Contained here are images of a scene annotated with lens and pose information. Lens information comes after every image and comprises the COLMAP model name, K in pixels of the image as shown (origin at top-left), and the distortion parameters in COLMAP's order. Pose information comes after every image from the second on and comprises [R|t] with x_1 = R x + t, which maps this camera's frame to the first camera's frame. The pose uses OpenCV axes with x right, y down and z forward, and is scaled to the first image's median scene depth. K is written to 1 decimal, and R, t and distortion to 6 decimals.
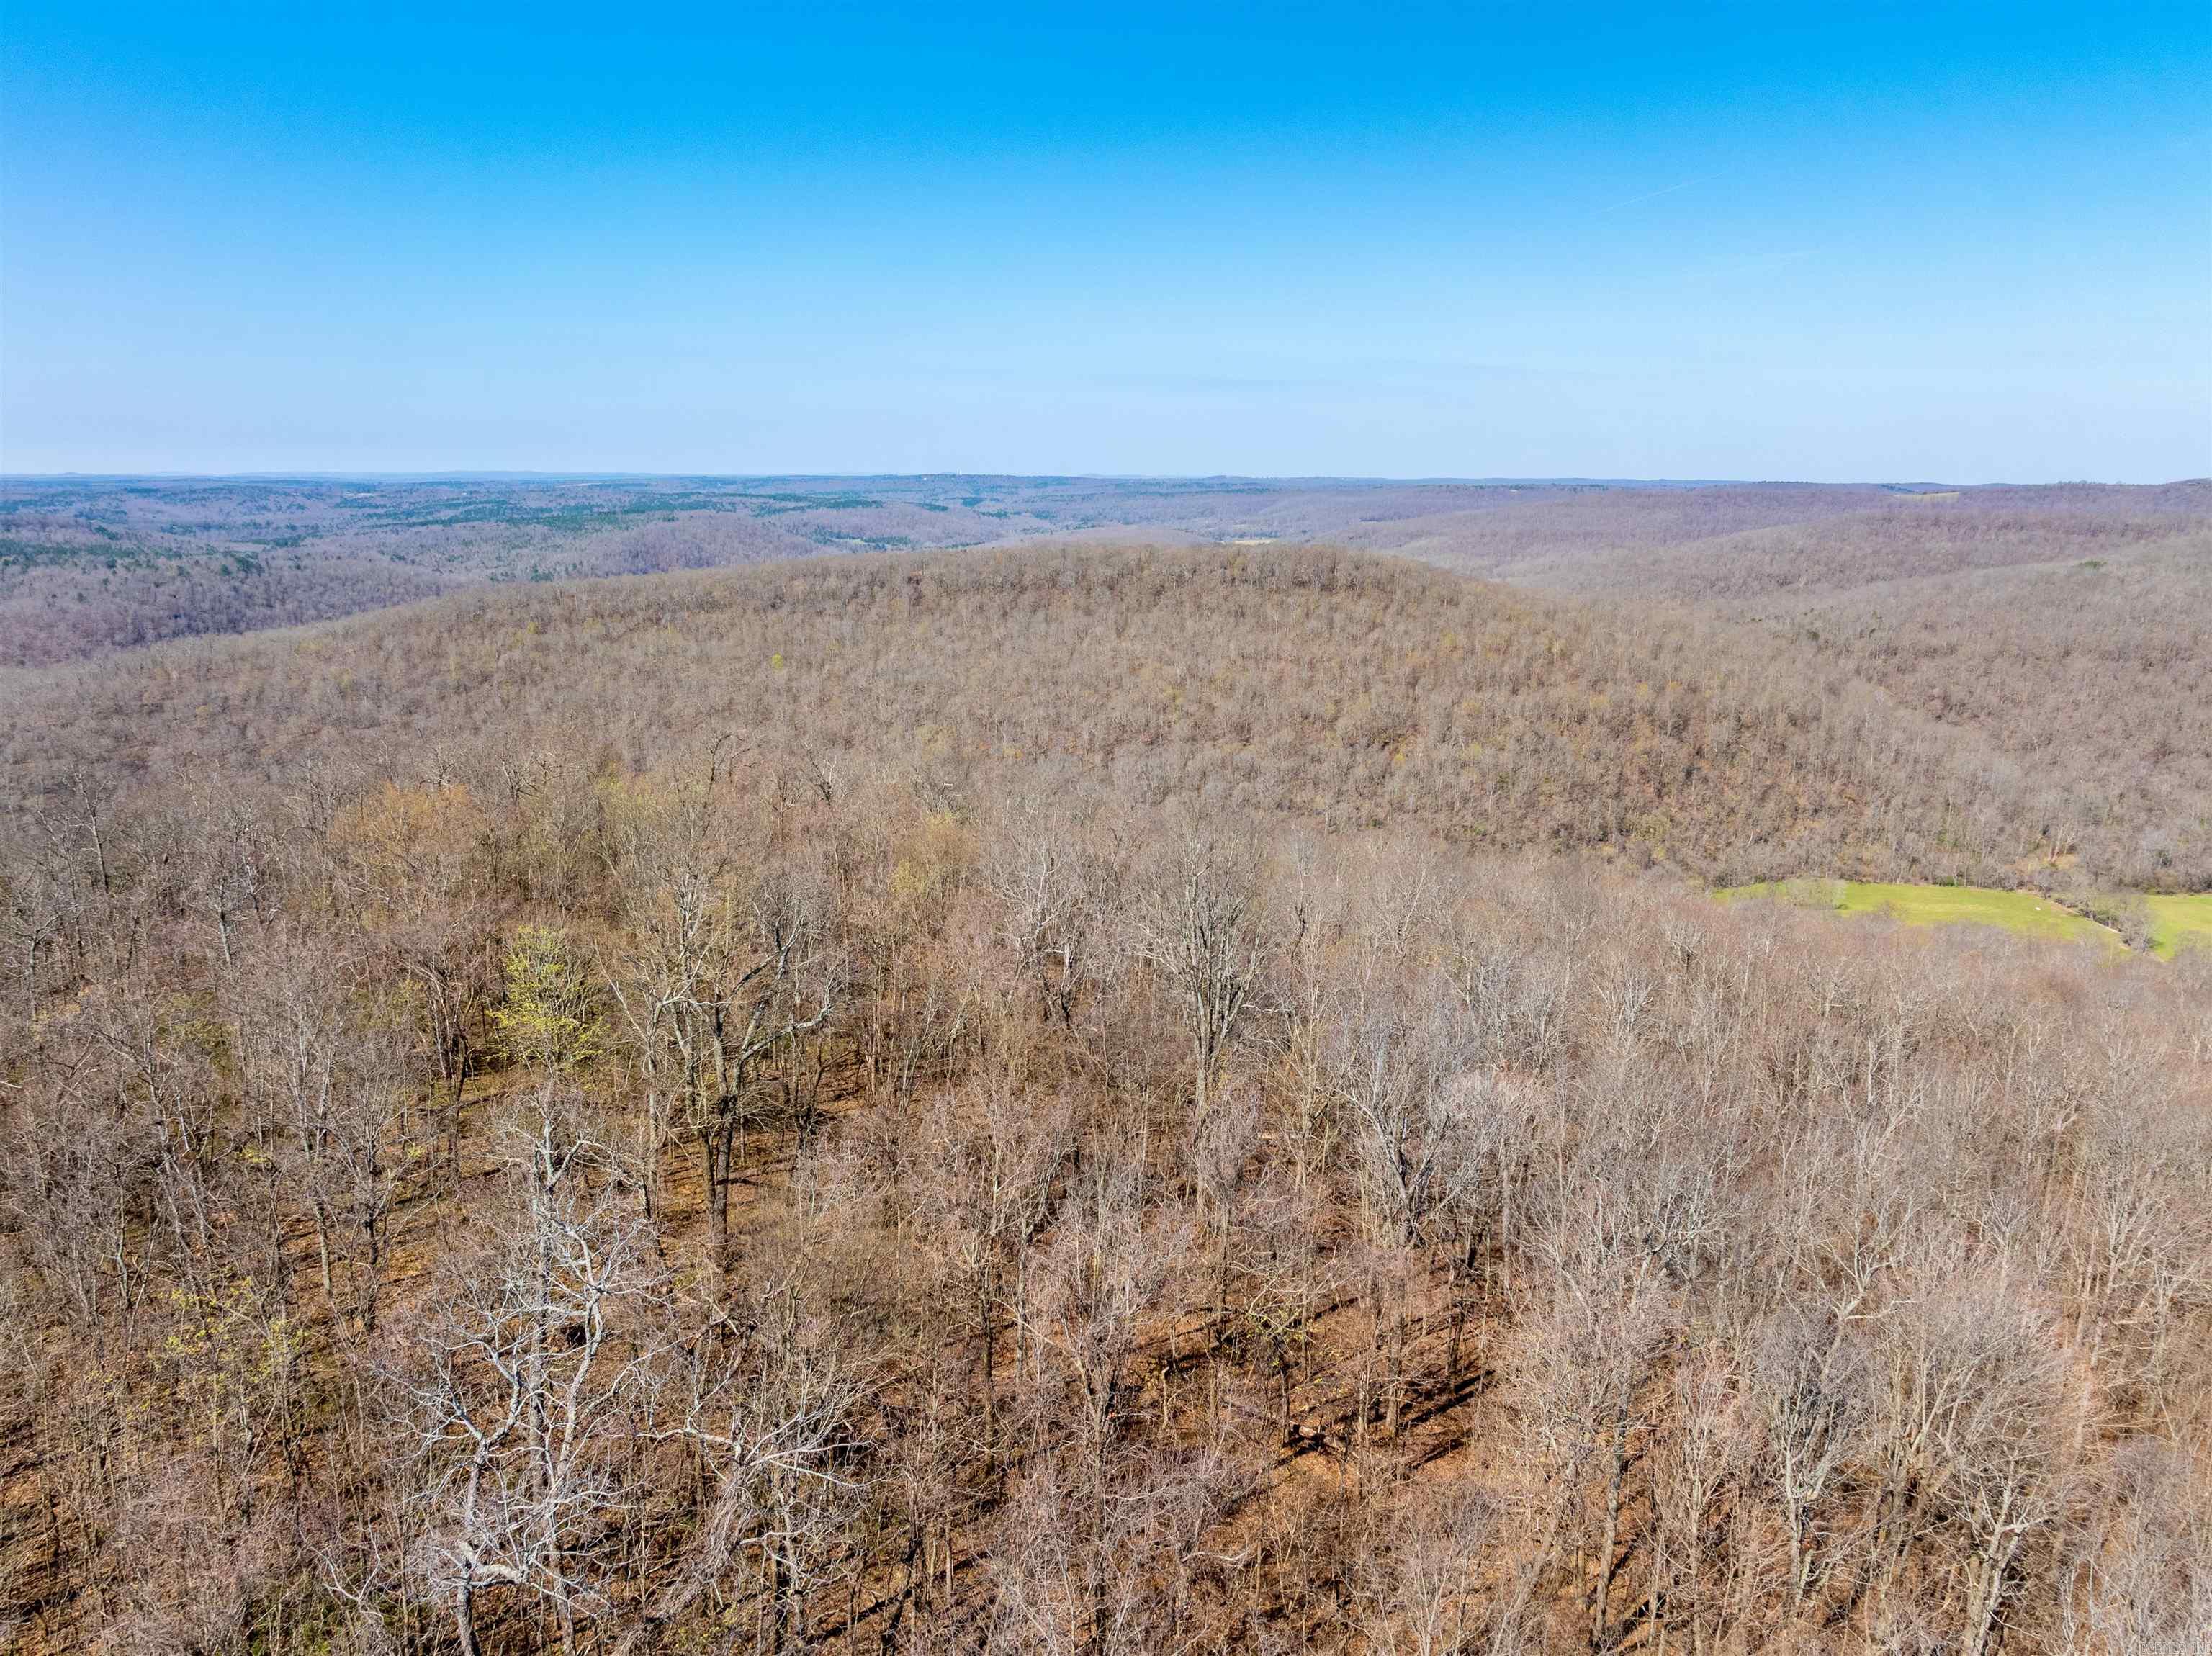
lens RADIAL K [[1559.8, 0, 1118.4], [0, 1559.8, 829.3], [0, 0, 1]] dist [-0.033116, 0.020773]
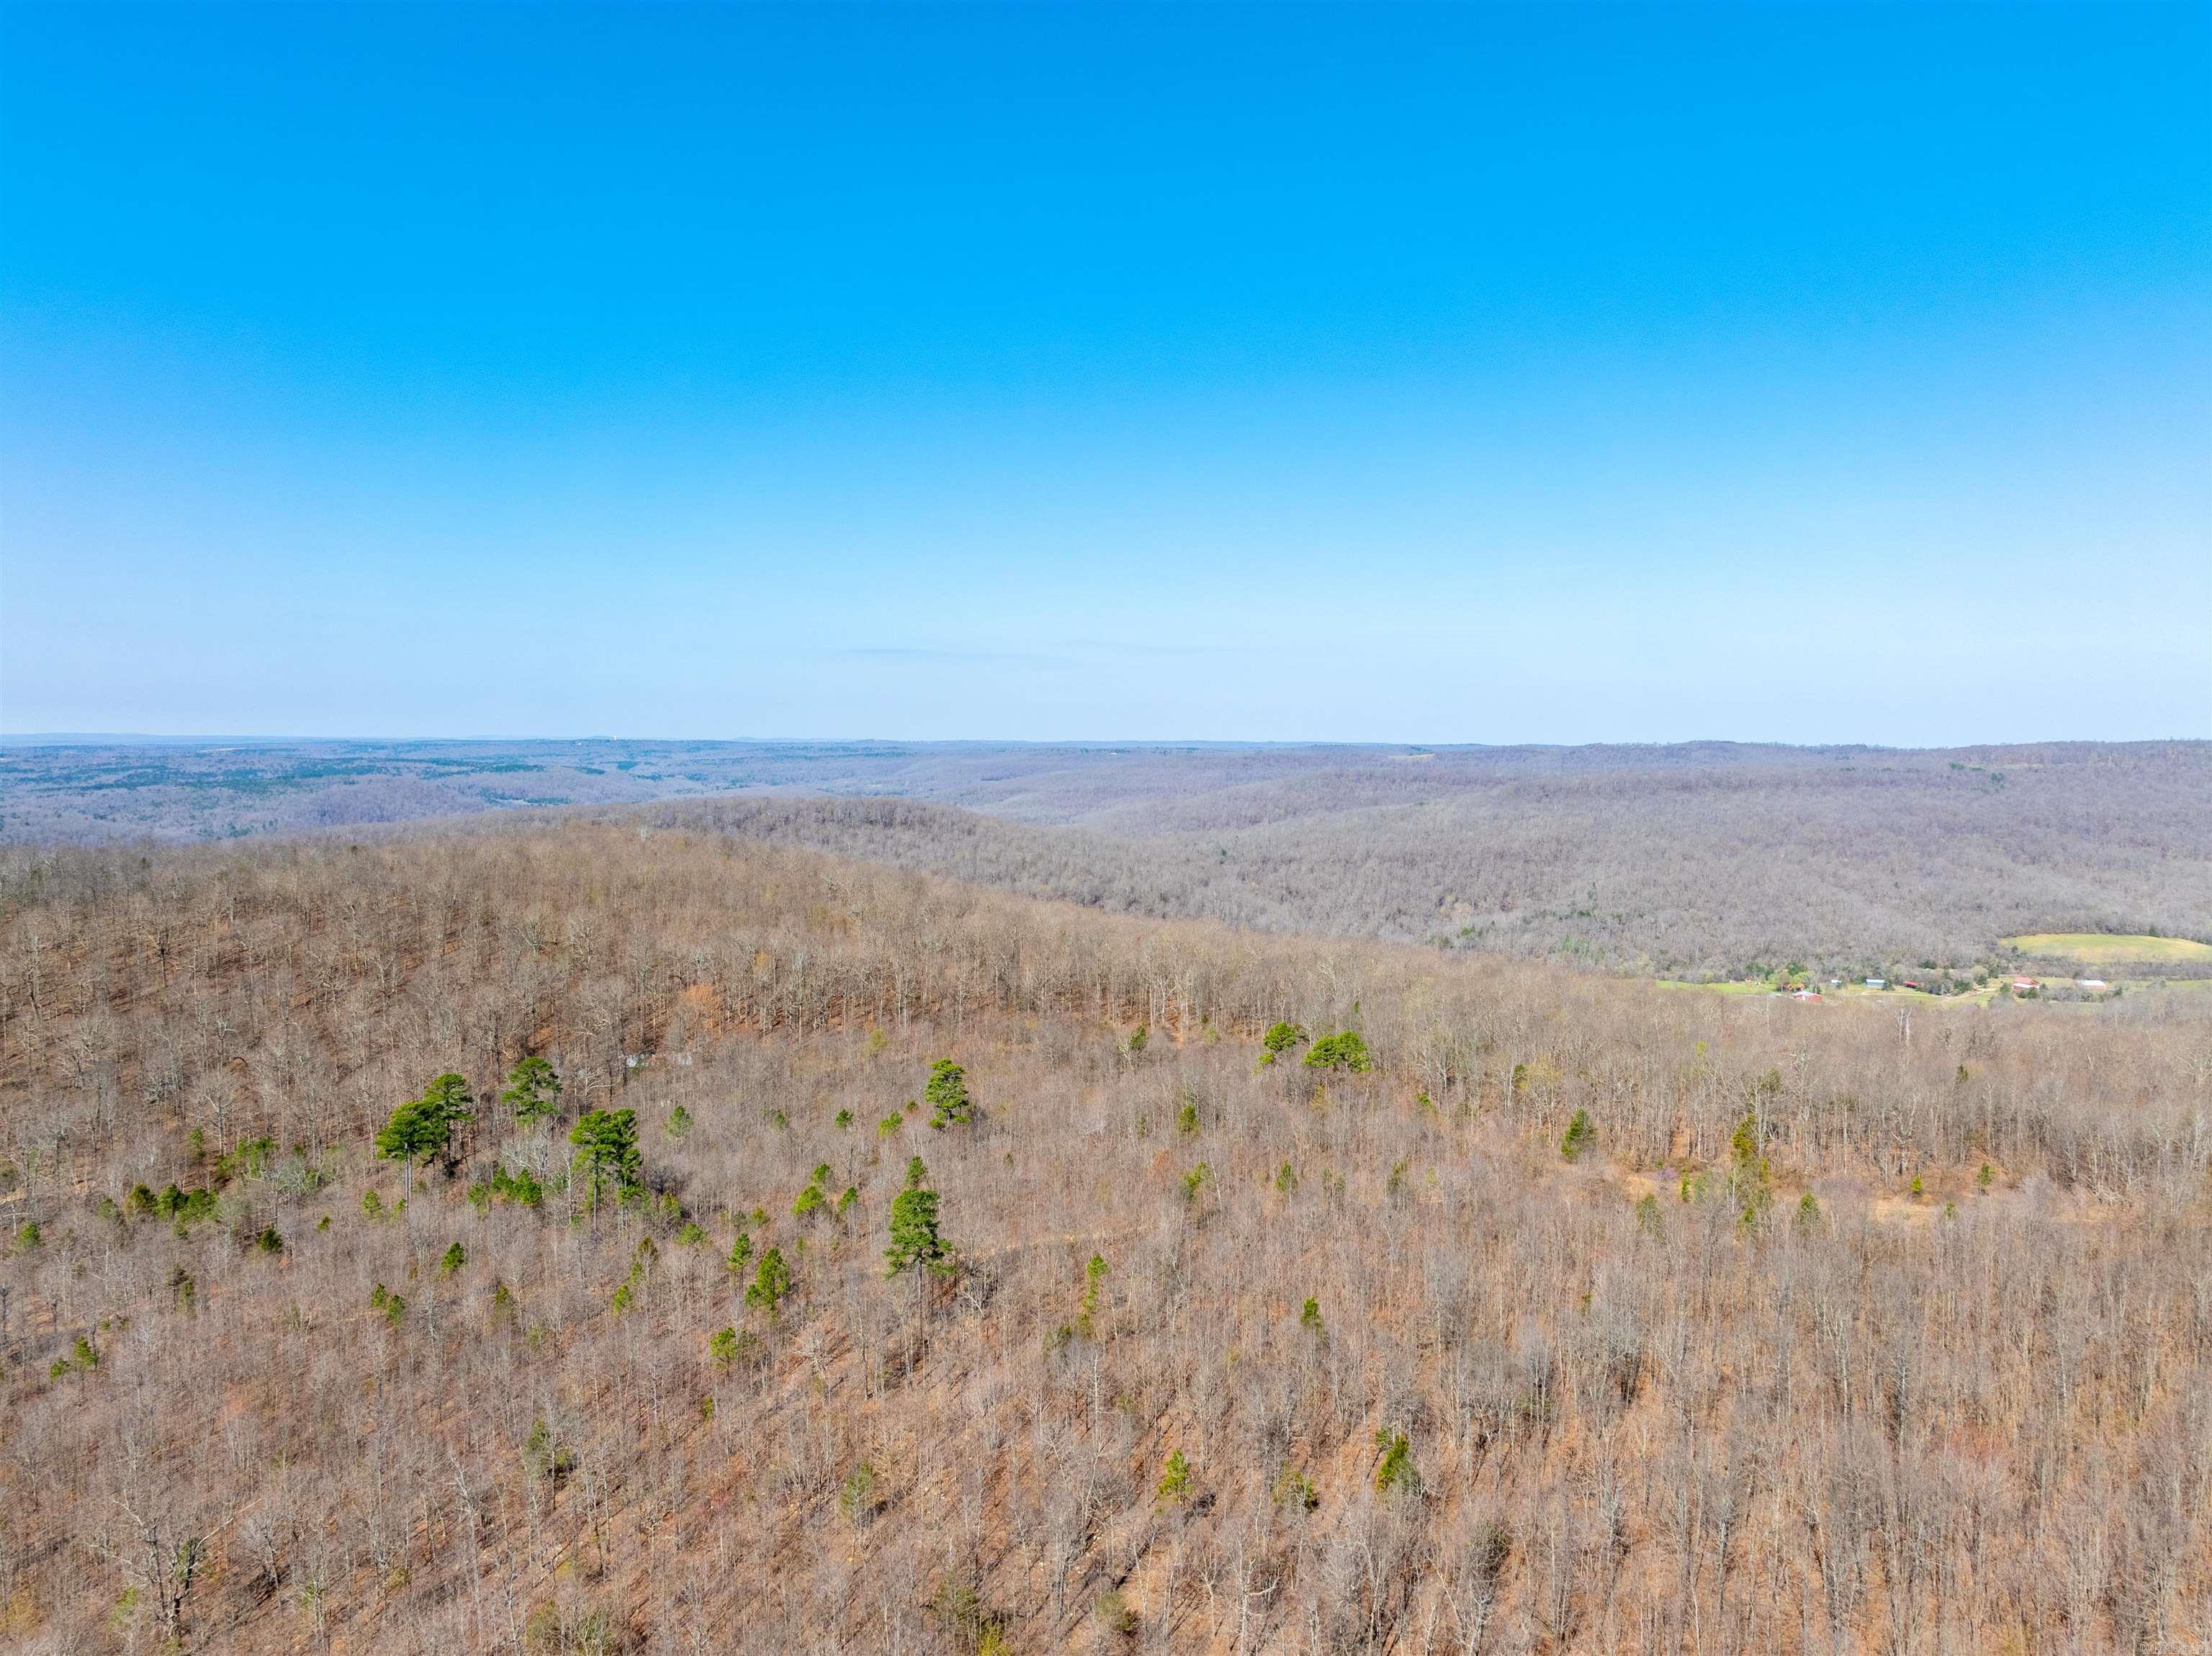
lens RADIAL K [[1559.8, 0, 1114.6], [0, 1559.8, 836.0], [0, 0, 1]] dist [-0.033116, 0.020773]
pose [[0.977123, -0.013564, 0.212240, 0.029045], [0.047286, 0.986840, -0.154631, 0.093692], [-0.207350, 0.161129, 0.964906, -0.465065]]
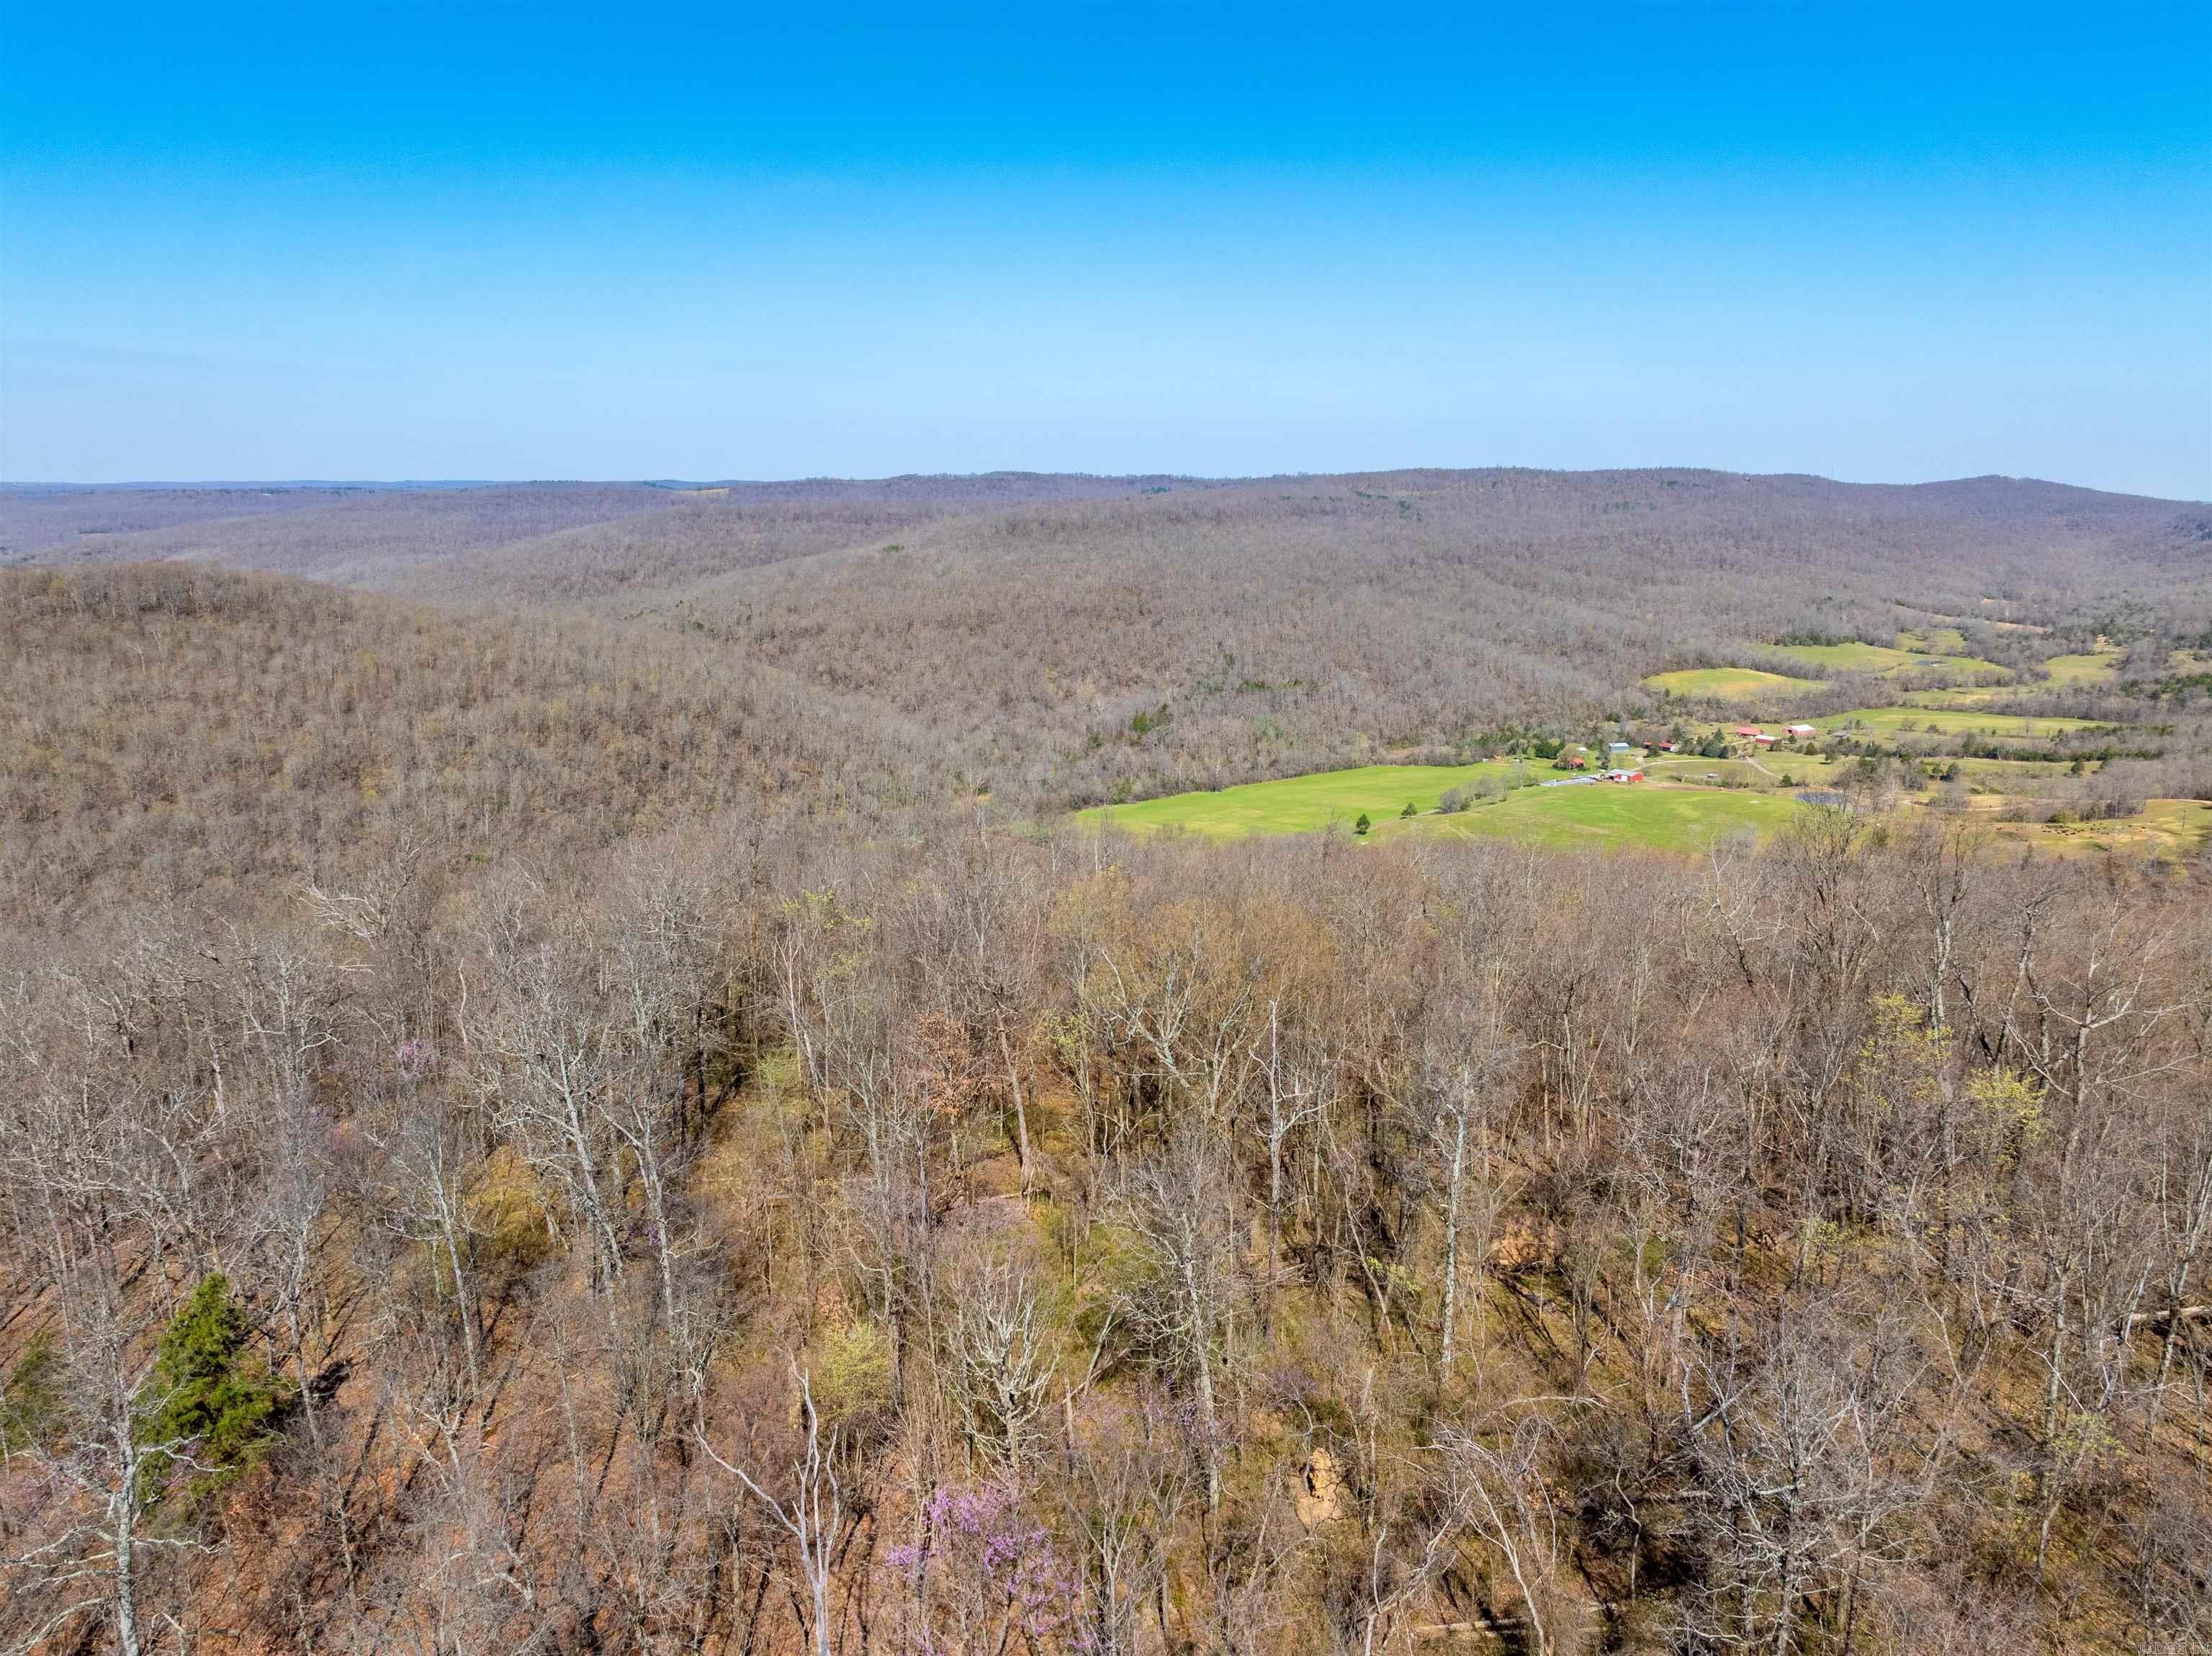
lens RADIAL K [[1559.8, 0, 1111.8], [0, 1559.8, 821.8], [0, 0, 1]] dist [-0.033116, 0.020773]
pose [[0.728732, -0.151423, 0.667848, -0.076530], [0.154649, 0.986442, 0.054911, -0.009166], [-0.667109, 0.063267, 0.742269, 0.041905]]
